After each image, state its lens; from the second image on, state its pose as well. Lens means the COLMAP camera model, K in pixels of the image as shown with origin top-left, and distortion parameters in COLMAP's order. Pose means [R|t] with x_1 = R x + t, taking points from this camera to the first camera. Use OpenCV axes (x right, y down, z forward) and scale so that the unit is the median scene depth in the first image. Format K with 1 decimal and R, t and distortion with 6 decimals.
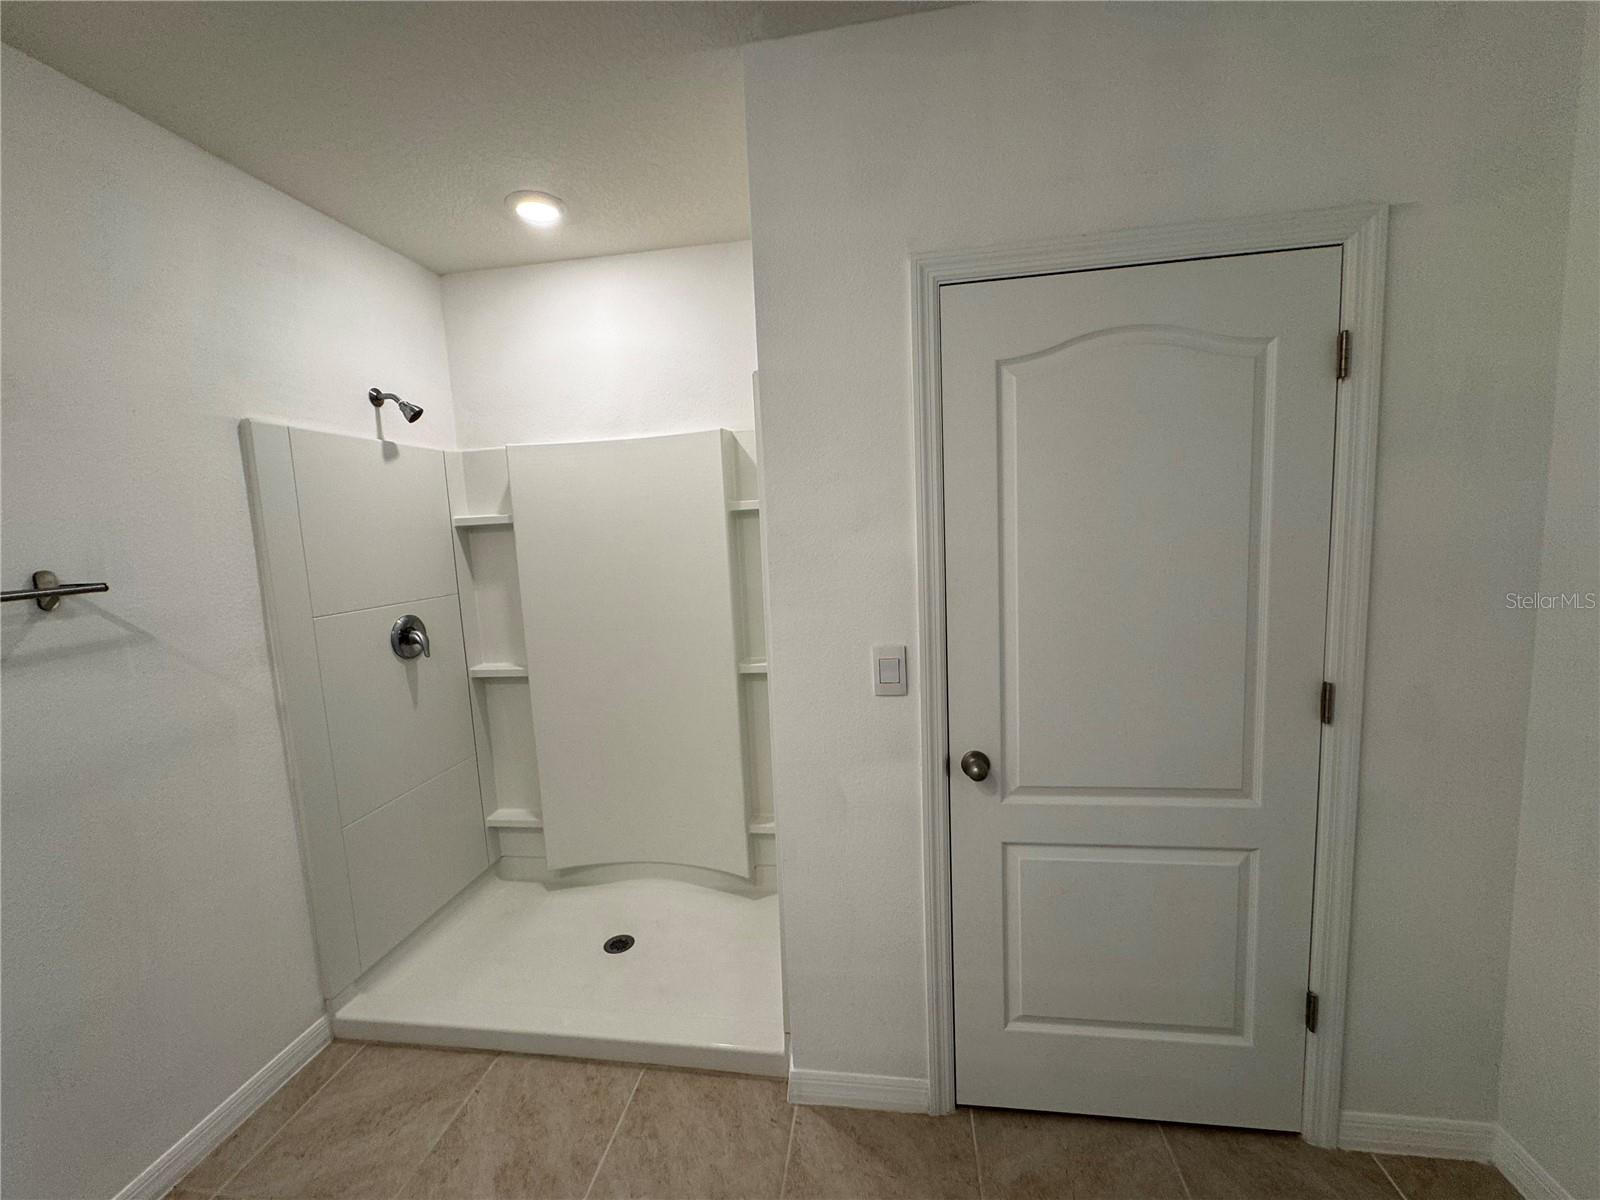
lens RADIAL K [[632.4, 0, 800.0], [0, 632.4, 600.0], [0, 0, 1]] dist [0.000976, 0.000186]
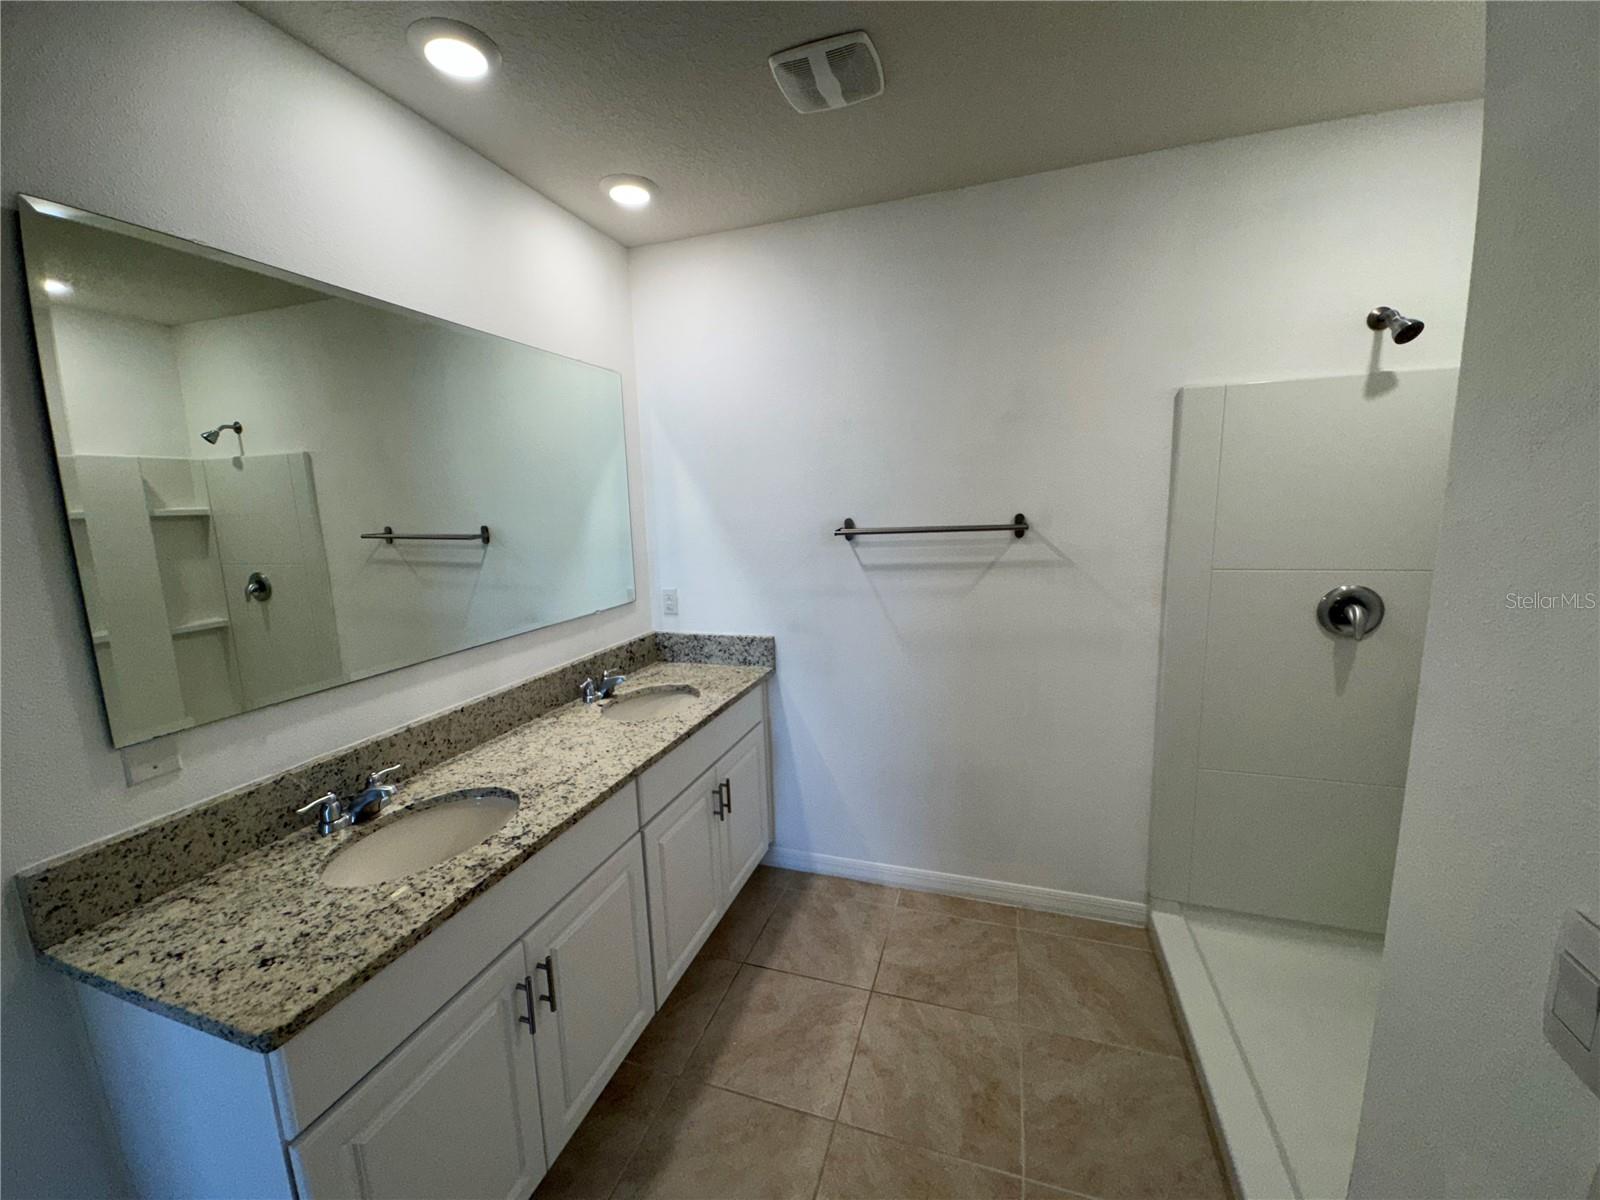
lens RADIAL K [[632.4, 0, 800.0], [0, 632.4, 600.0], [0, 0, 1]] dist [0.000976, 0.000186]
pose [[-0.187575, 0.200420, -0.961586, 0.408372], [-0.076778, 0.972975, 0.217771, -0.105014], [0.979245, 0.114677, -0.167118, 0.541386]]
